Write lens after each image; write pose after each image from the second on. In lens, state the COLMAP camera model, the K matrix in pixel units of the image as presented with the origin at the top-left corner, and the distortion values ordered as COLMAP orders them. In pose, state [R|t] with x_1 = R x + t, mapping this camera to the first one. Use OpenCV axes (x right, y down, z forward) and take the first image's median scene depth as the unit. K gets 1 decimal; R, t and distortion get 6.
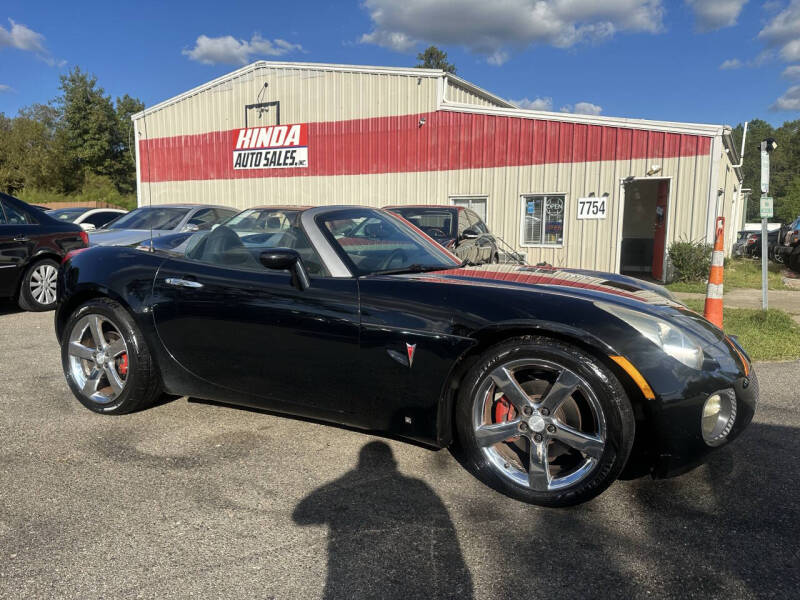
lens RADIAL K [[559.2, 0, 403.6], [0, 559.2, 306.2], [0, 0, 1]] dist [0.079232, -0.129245]
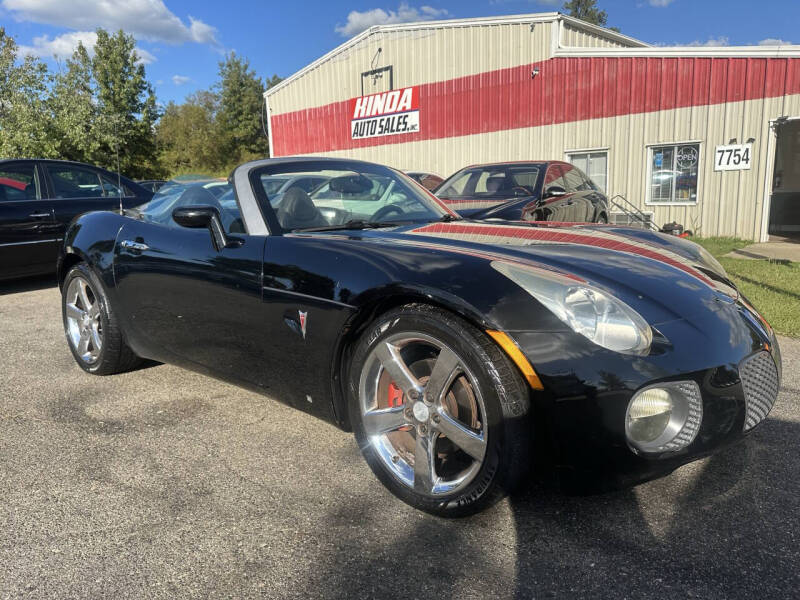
lens RADIAL K [[561.4, 0, 400.0], [0, 561.4, 300.0], [0, 0, 1]] dist [0.068209, -0.106960]
pose [[0.966345, 0.012207, -0.256959, 0.067641], [-0.000469, 0.998956, 0.045691, 0.001898], [0.257248, -0.044032, 0.965342, 0.036359]]
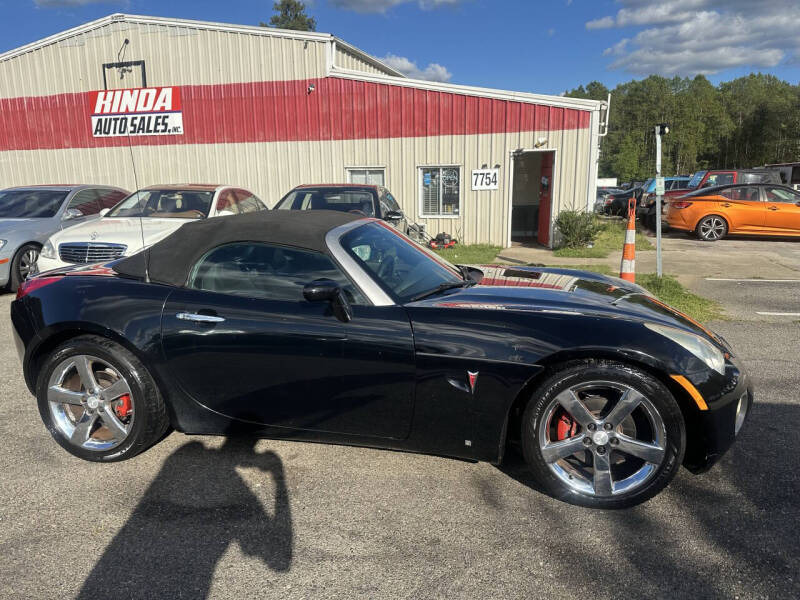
lens RADIAL K [[559.2, 0, 403.6], [0, 559.2, 306.2], [0, 0, 1]] dist [0.079232, -0.129245]
pose [[0.972355, -0.067775, 0.223453, -0.059266], [0.052173, 0.995817, 0.075011, -0.024150], [-0.227603, -0.061279, 0.971824, 0.006348]]
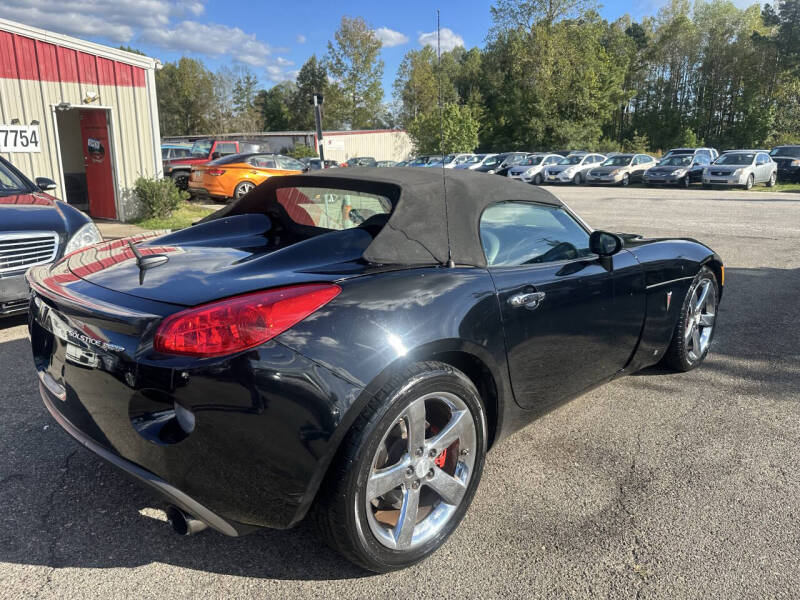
lens RADIAL K [[574.0, 0, 417.9], [0, 574.0, 289.3], [0, 0, 1]] dist [-0.001883, -0.012174]
pose [[0.336226, -0.216848, 0.916476, -0.246150], [0.123307, 0.974890, 0.185432, -0.044730], [-0.933674, 0.050661, 0.354523, 0.191710]]
